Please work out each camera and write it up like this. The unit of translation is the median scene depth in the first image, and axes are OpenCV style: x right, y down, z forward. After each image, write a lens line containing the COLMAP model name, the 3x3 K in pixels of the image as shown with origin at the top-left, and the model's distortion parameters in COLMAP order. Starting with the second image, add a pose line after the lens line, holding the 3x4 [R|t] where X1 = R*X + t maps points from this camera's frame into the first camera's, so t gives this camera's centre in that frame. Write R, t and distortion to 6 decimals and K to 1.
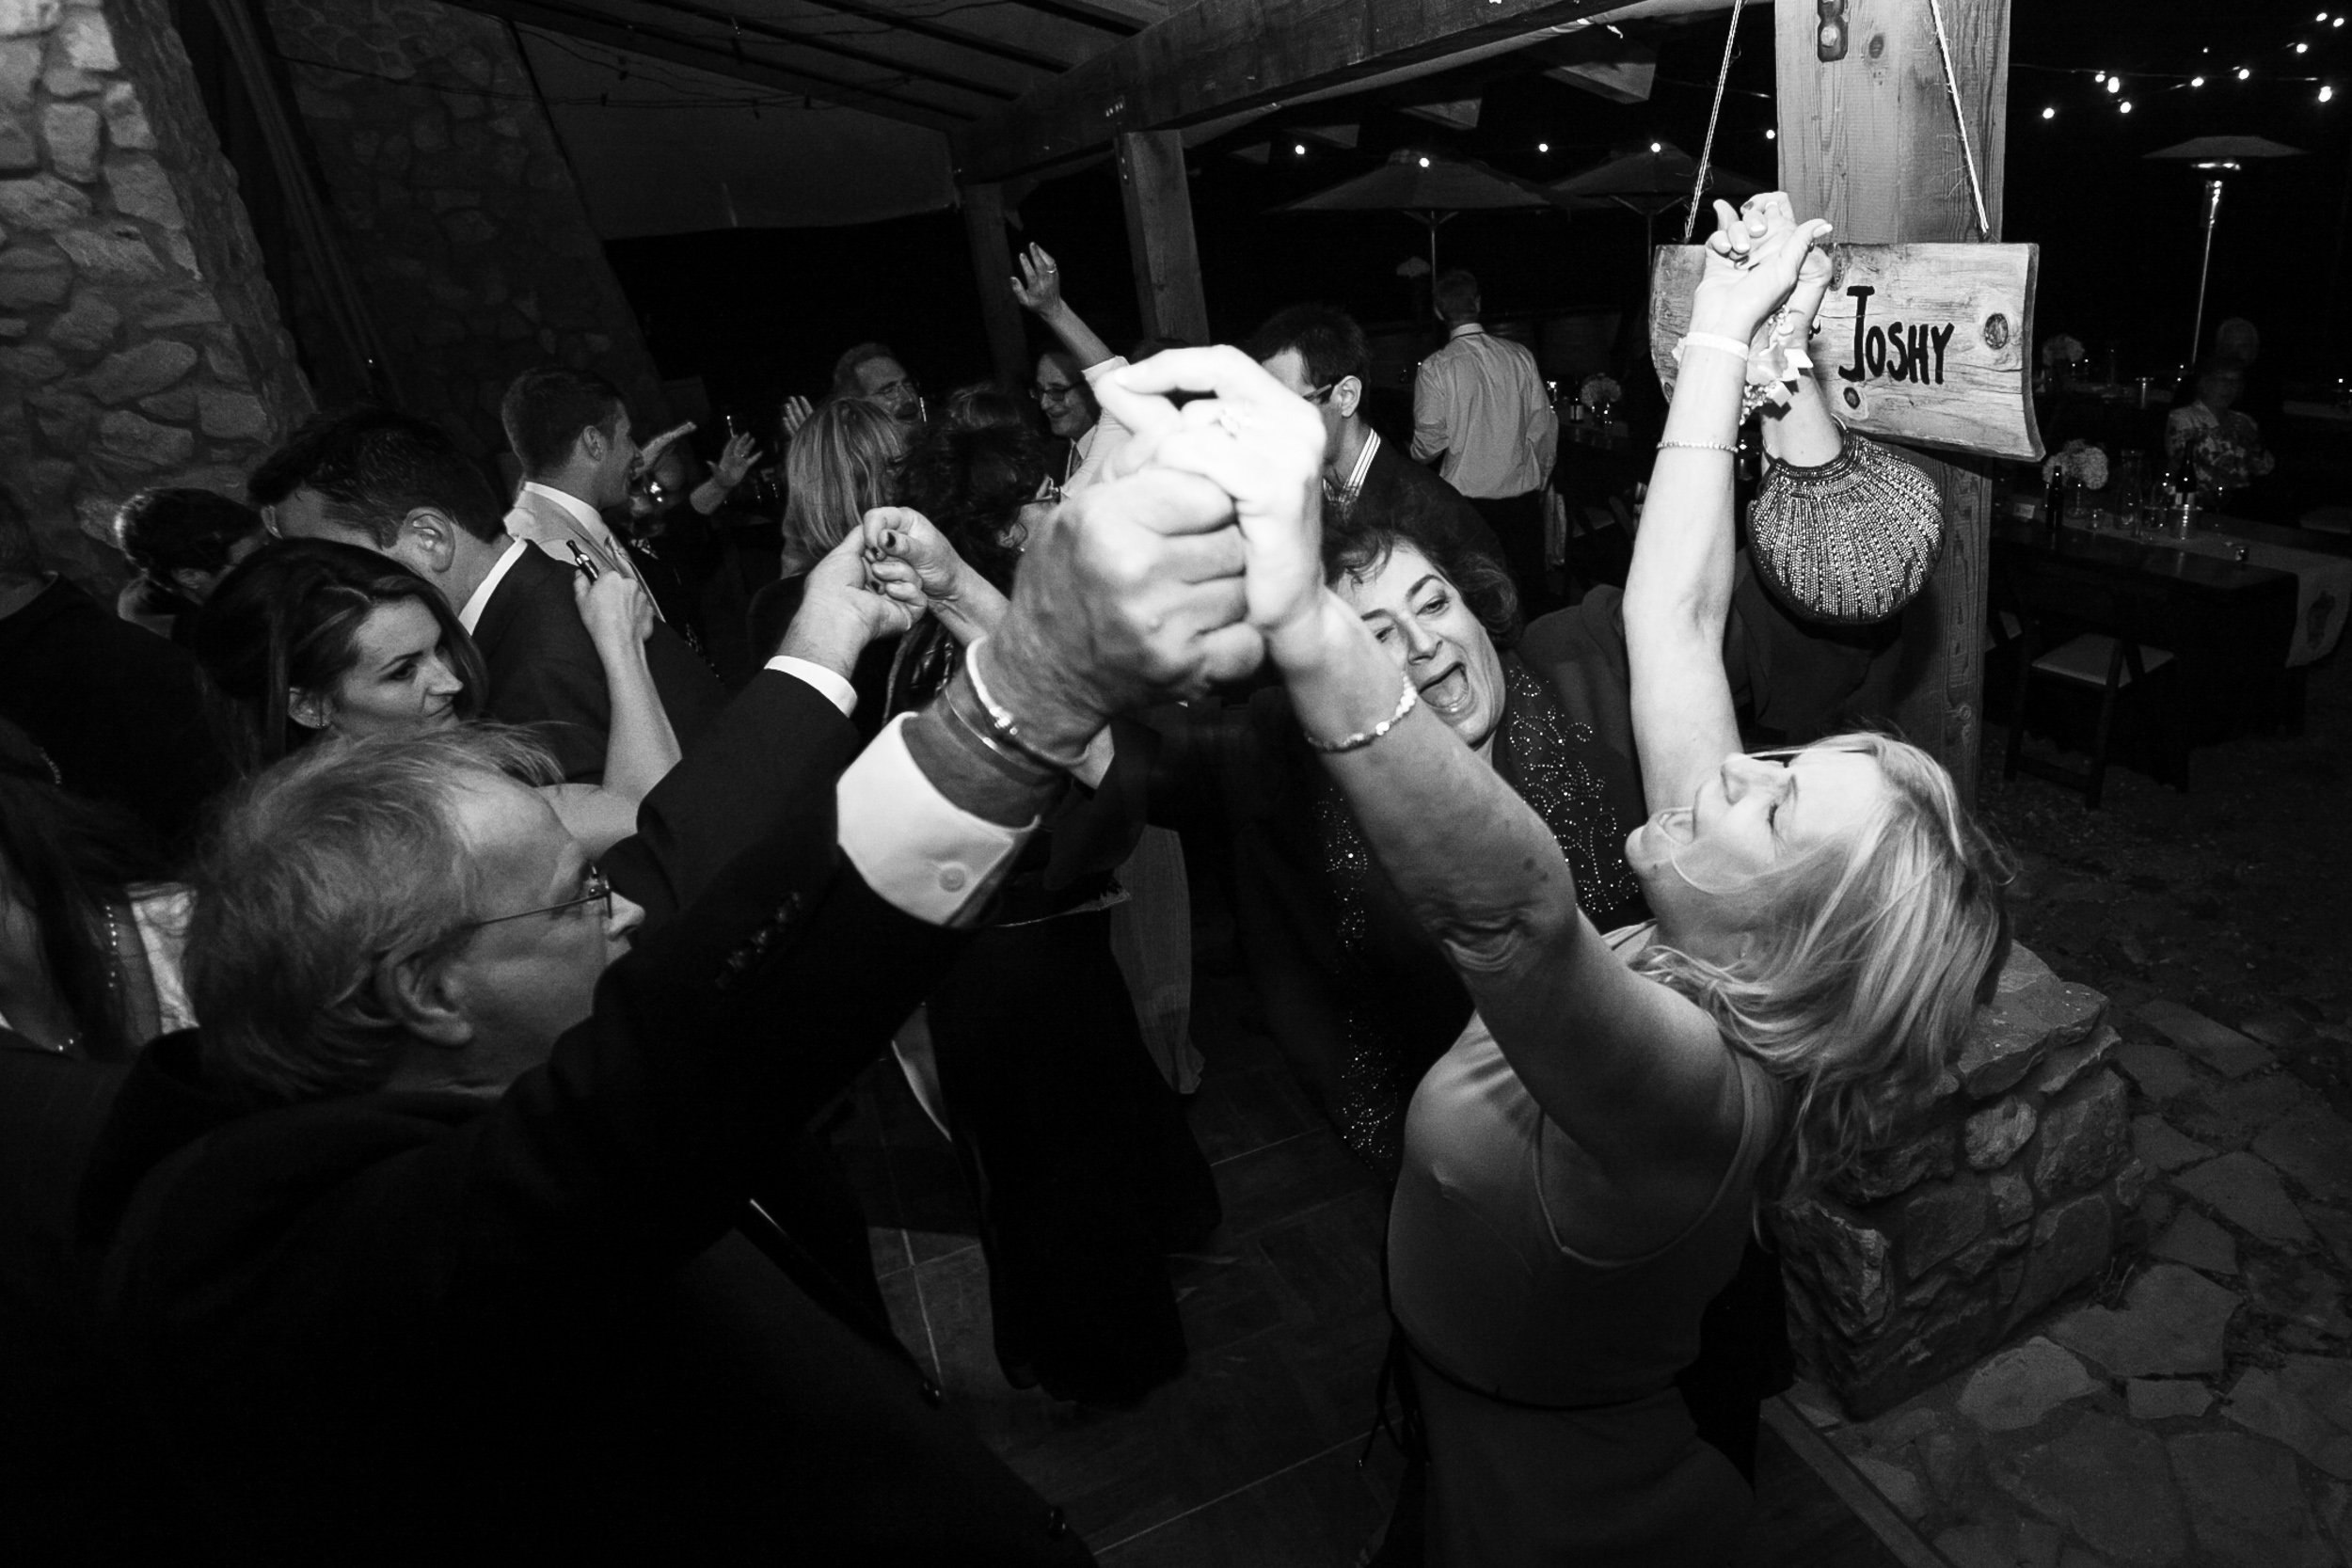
lens RADIAL K [[800.1, 0, 1176.0], [0, 800.1, 784.0], [0, 0, 1]] dist [-0.021415, 0.000095]
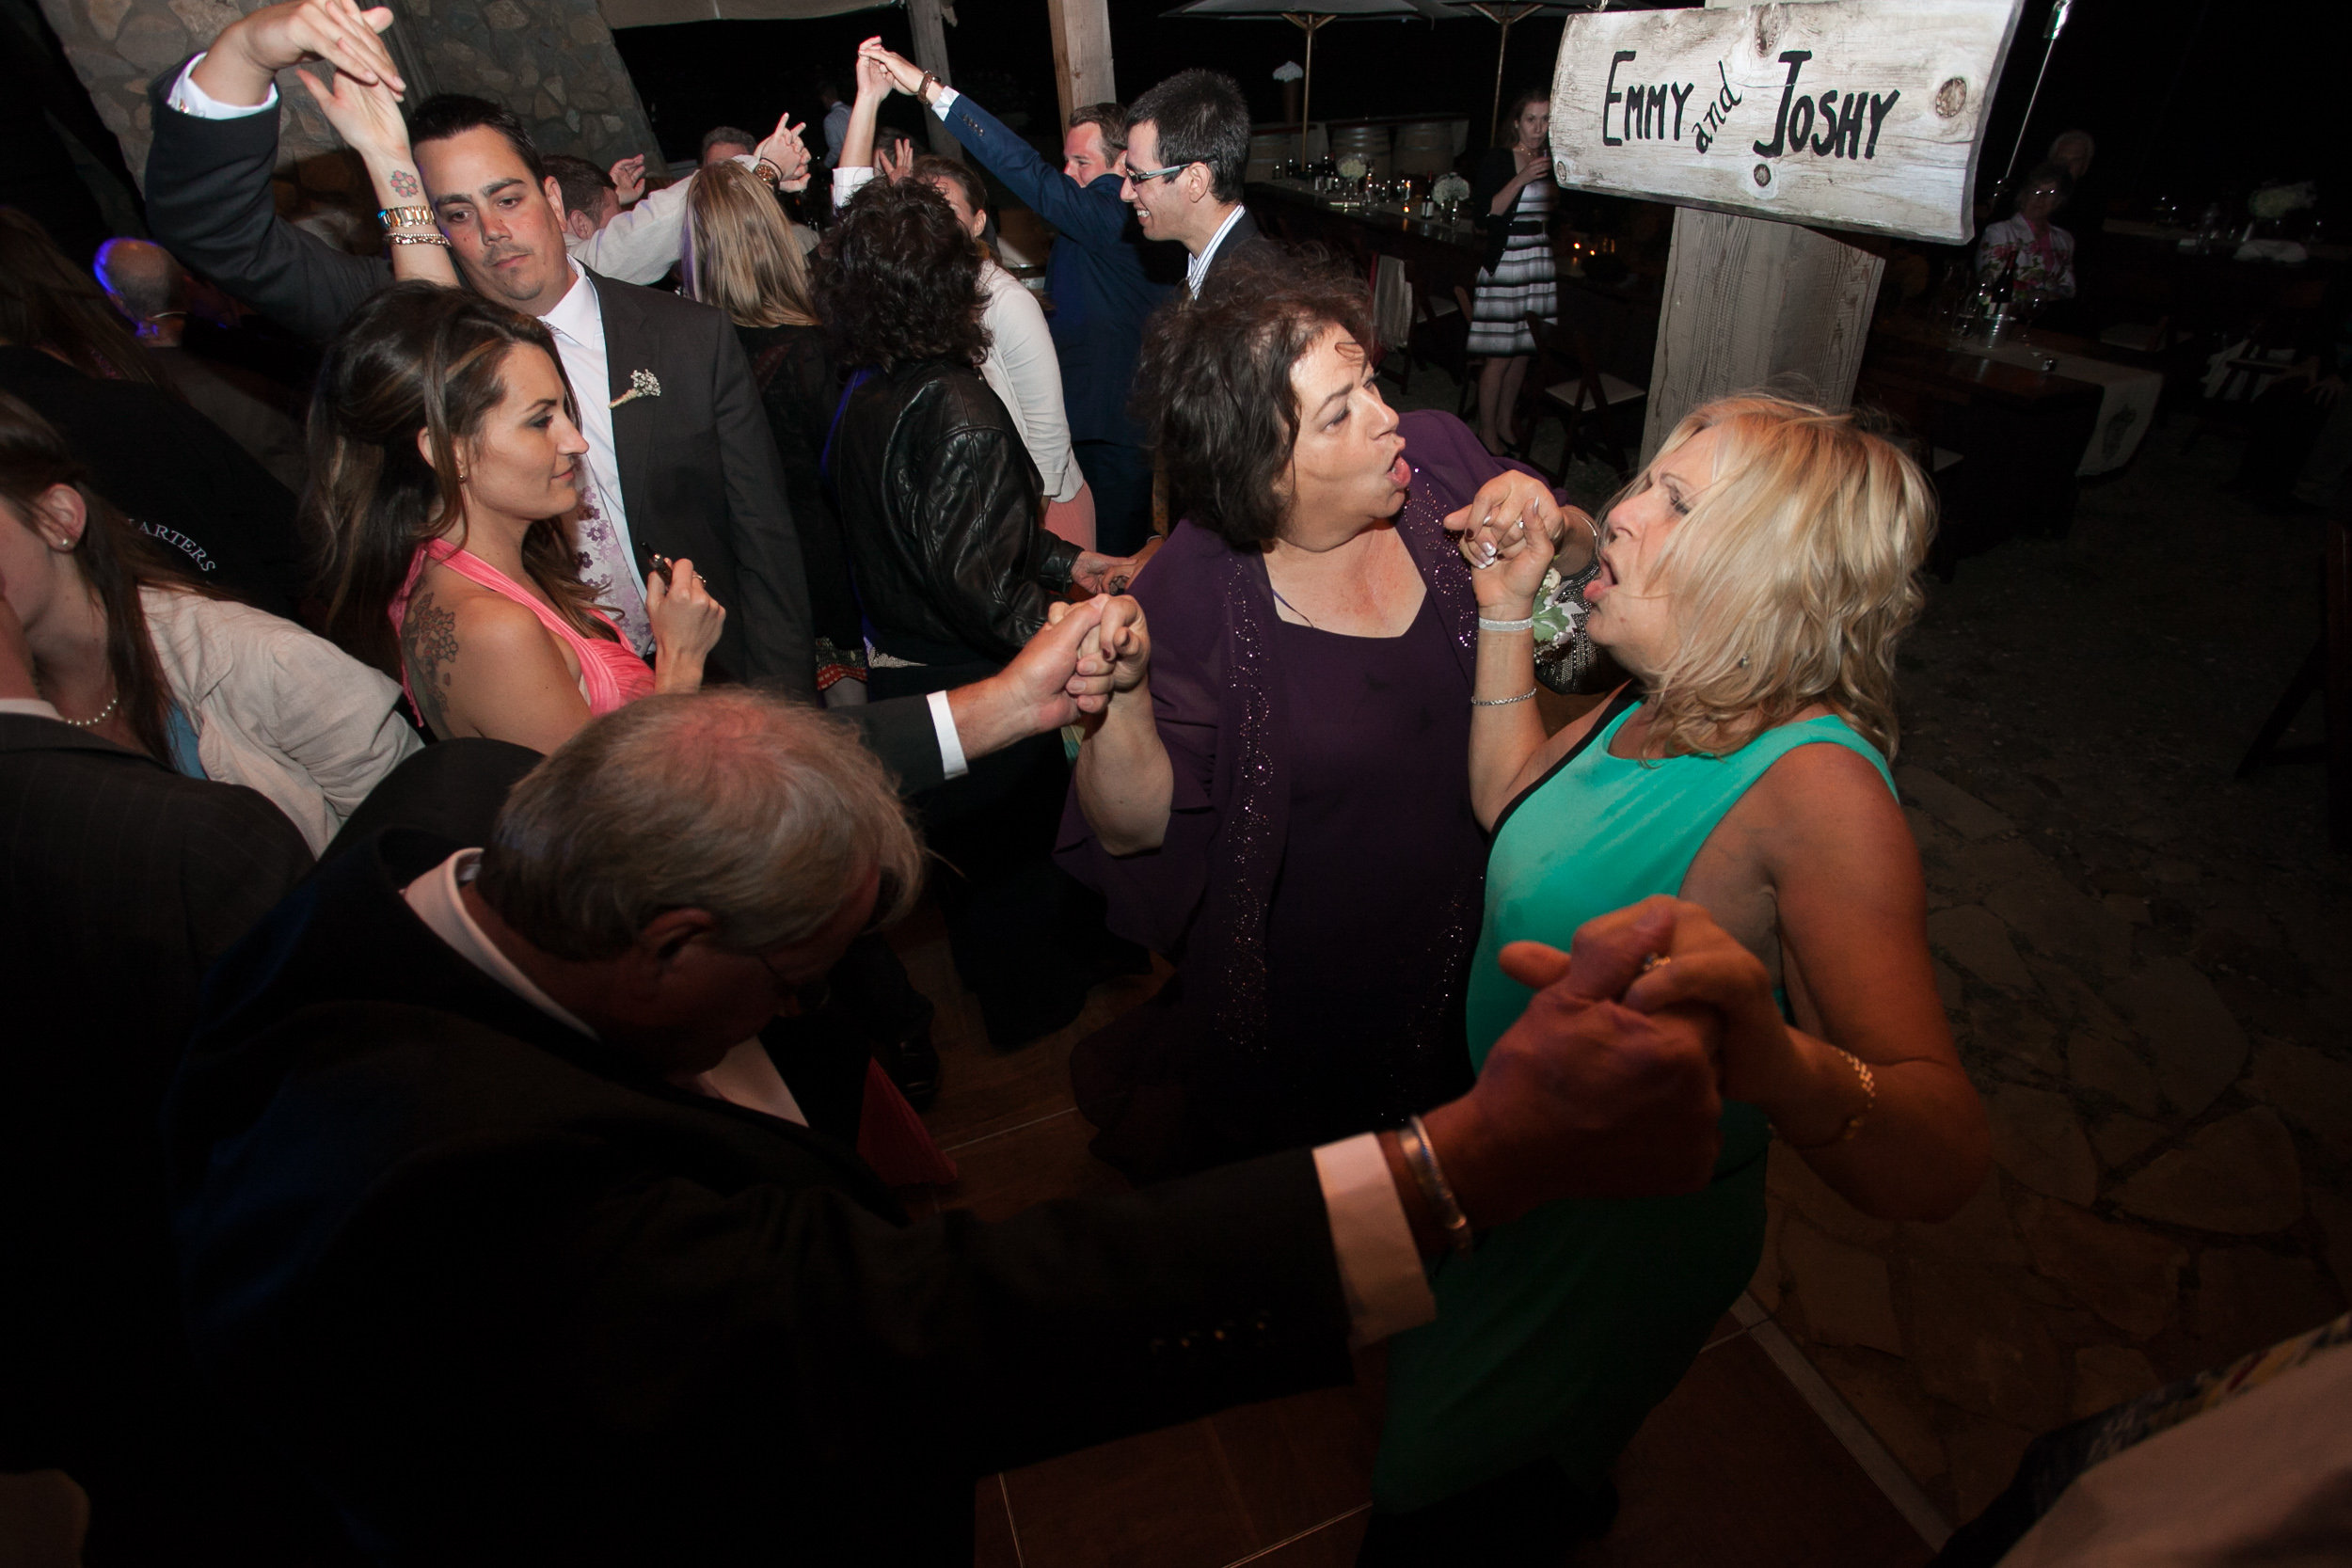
lens RADIAL K [[1171.6, 0, 1176.0], [0, 1171.6, 784.0], [0, 0, 1]] dist [0.003279, 0.001789]
pose [[0.993560, 0.084541, -0.075438, 0.309943], [-0.066928, 0.975125, 0.211312, 0.009666], [0.091426, -0.204902, 0.974503, -0.786421]]
